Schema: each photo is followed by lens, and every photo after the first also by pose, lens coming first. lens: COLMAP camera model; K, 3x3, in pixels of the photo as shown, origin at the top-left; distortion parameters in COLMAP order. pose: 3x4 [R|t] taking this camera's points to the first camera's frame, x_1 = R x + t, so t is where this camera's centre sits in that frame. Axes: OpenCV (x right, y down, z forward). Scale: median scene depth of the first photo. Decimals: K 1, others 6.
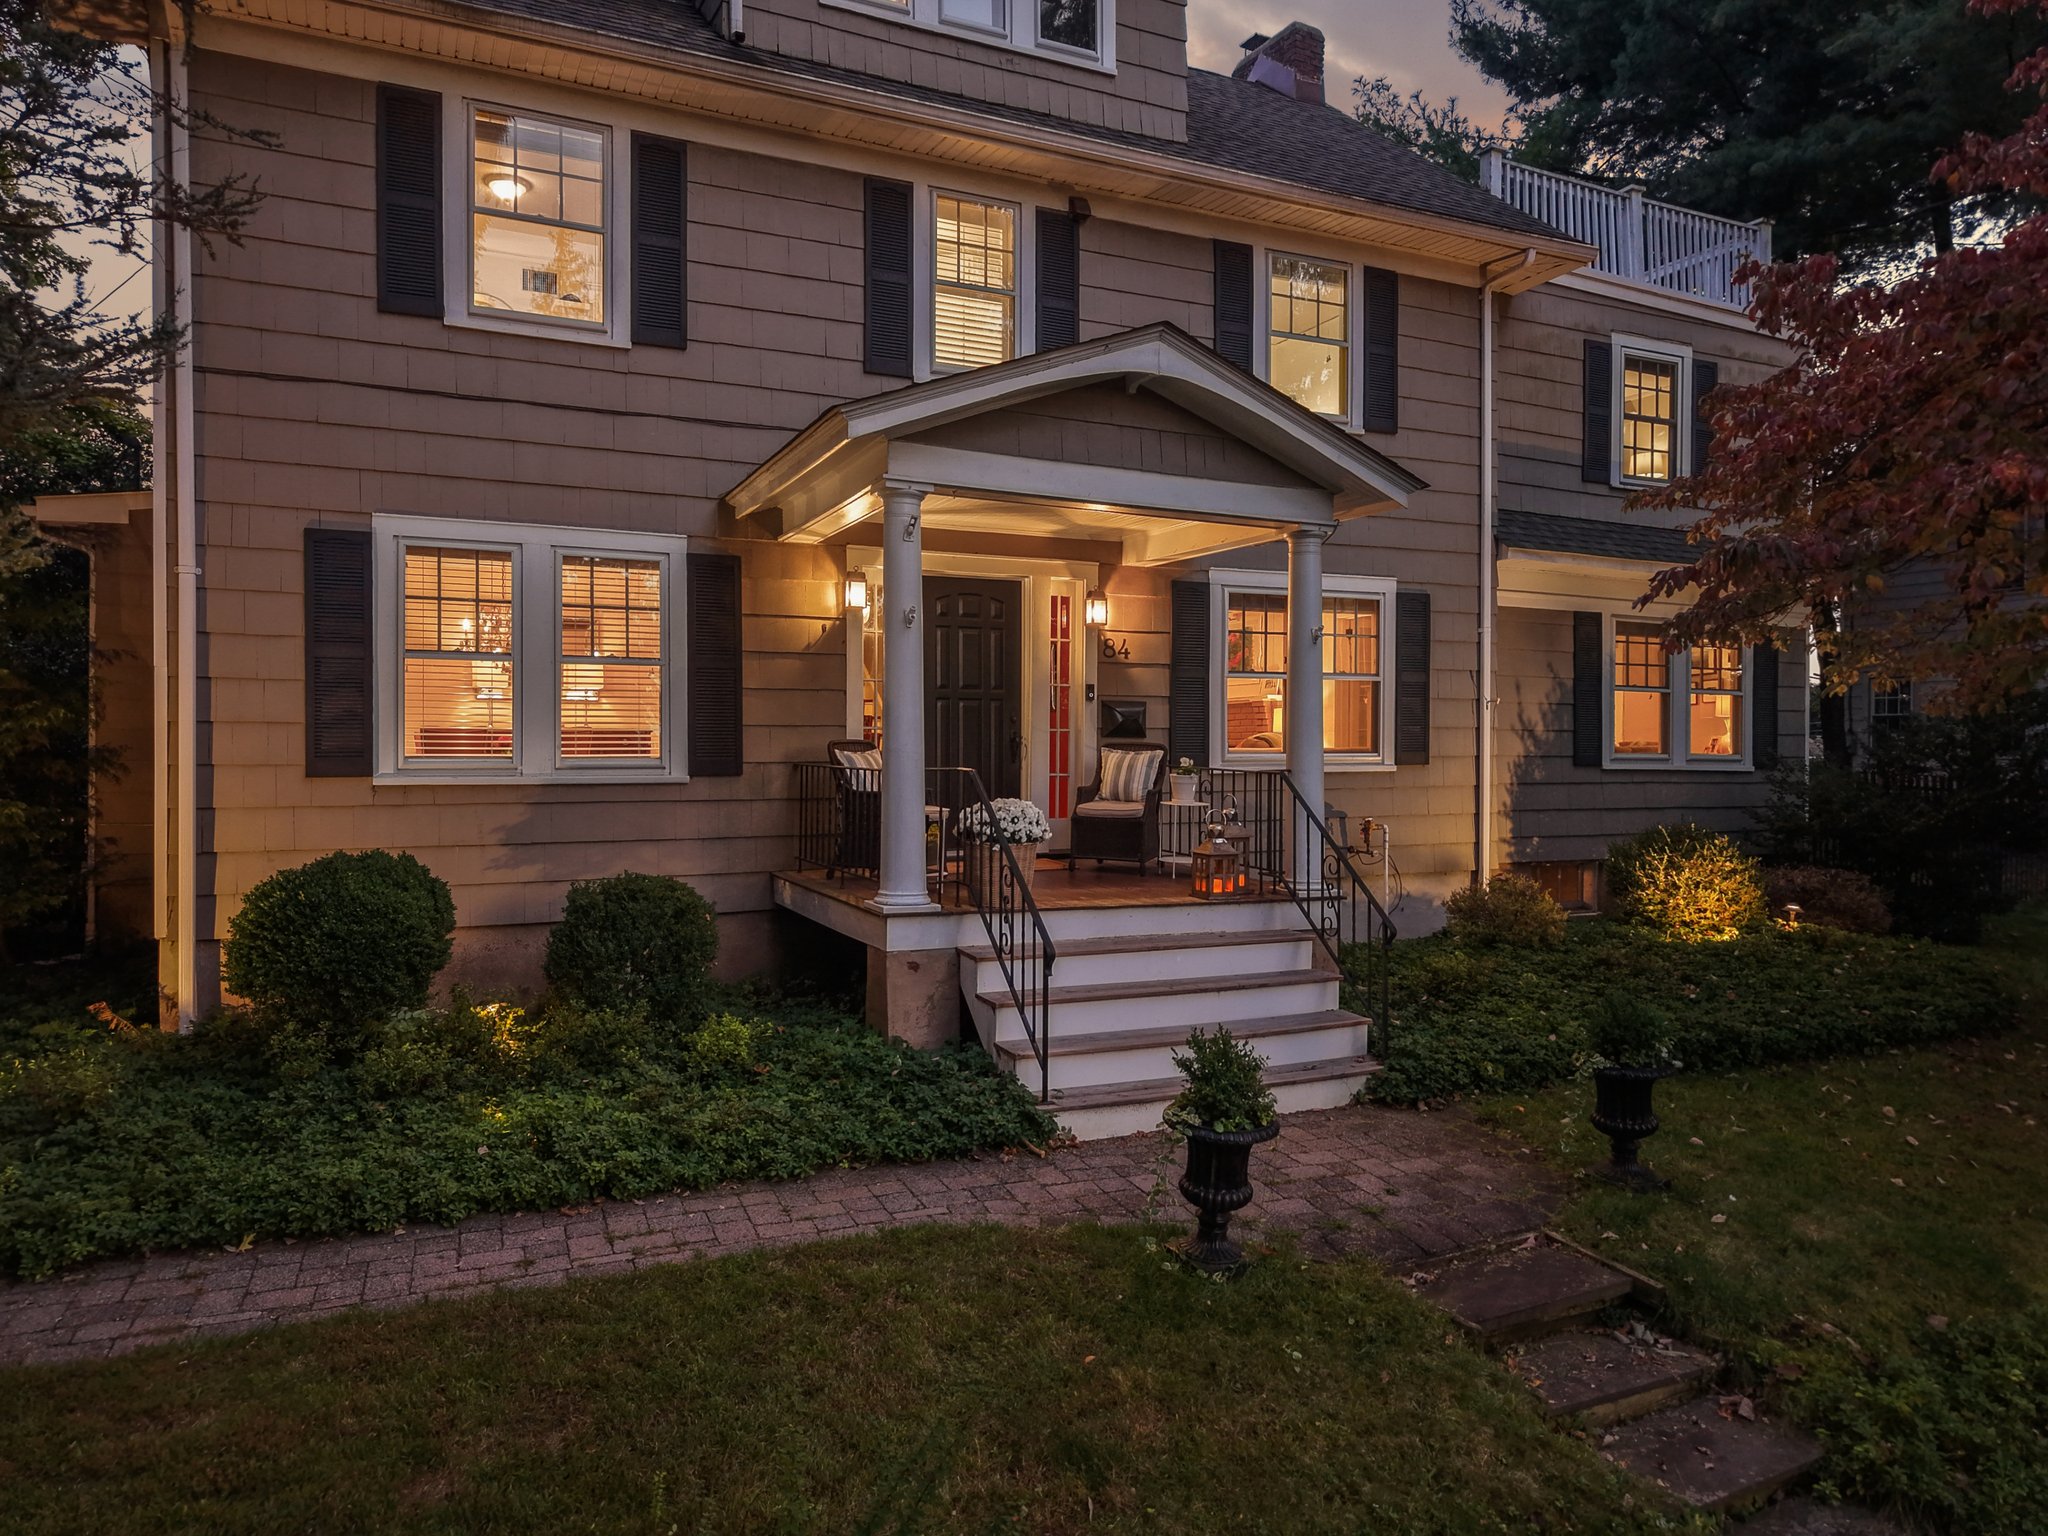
lens RADIAL K [[1365.5, 0, 1024.0], [0, 1365.5, 761.2], [0, 0, 1]] dist [0.005794, -0.010790]
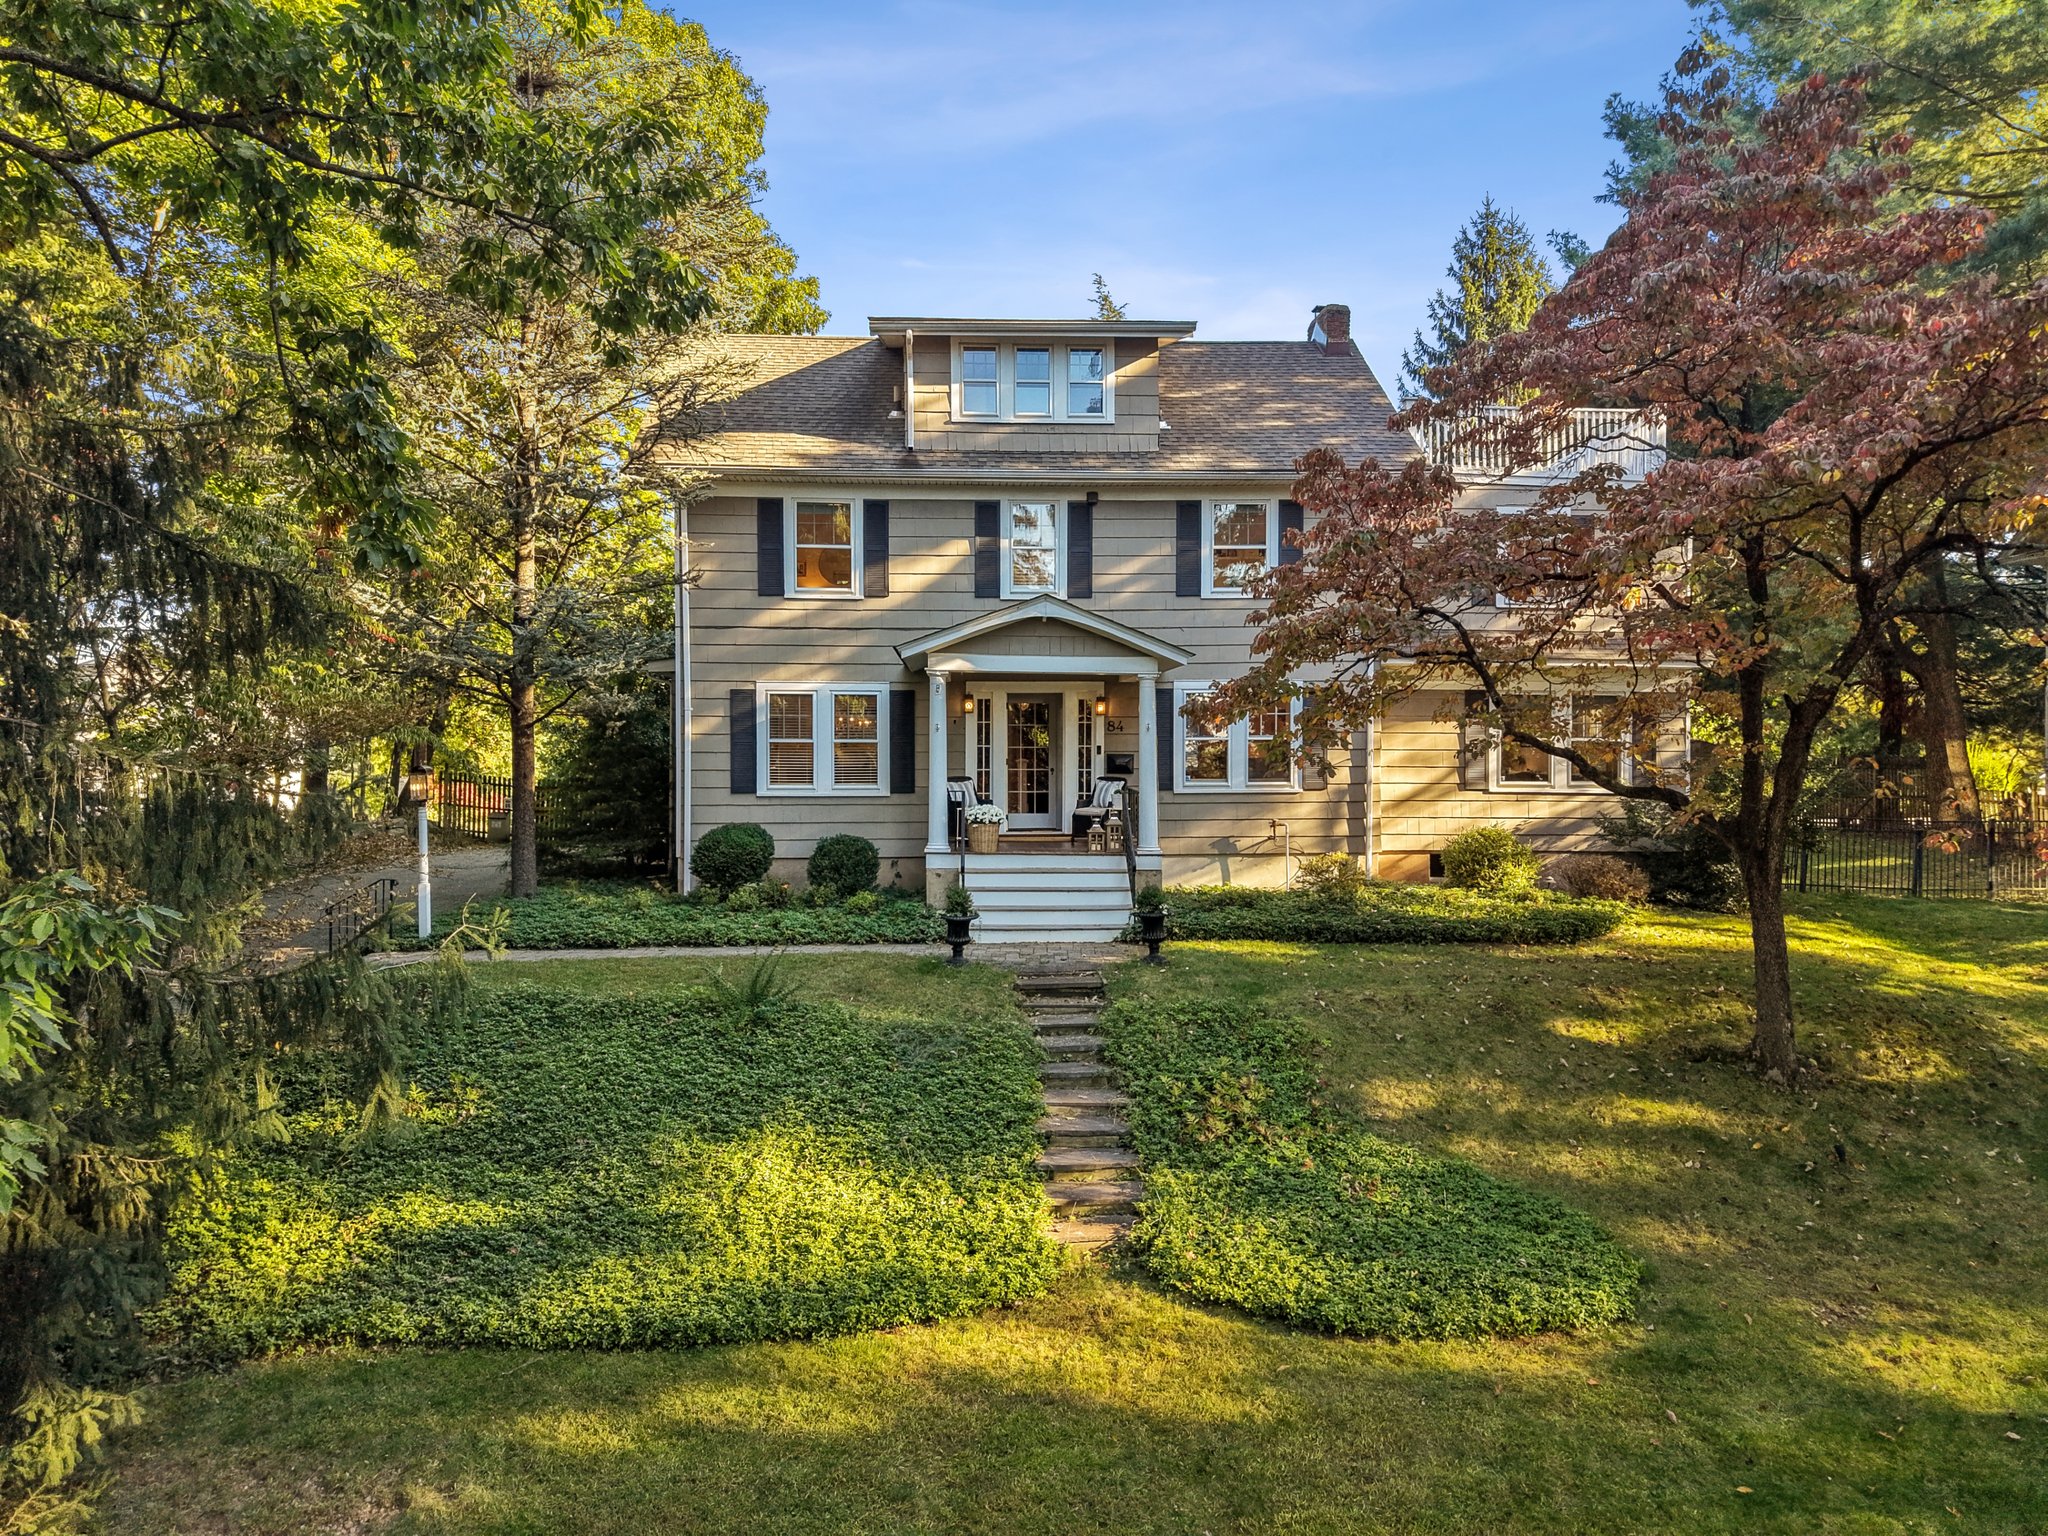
lens RADIAL K [[1365.5, 0, 1024.0], [0, 1365.5, 761.2], [0, 0, 1]] dist [0.005794, -0.010790]
pose [[0.925578, -0.001388, -0.378555, 0.741180], [-0.001039, 0.999980, -0.006207, -0.025614], [0.378556, 0.006138, 0.925558, -0.883415]]
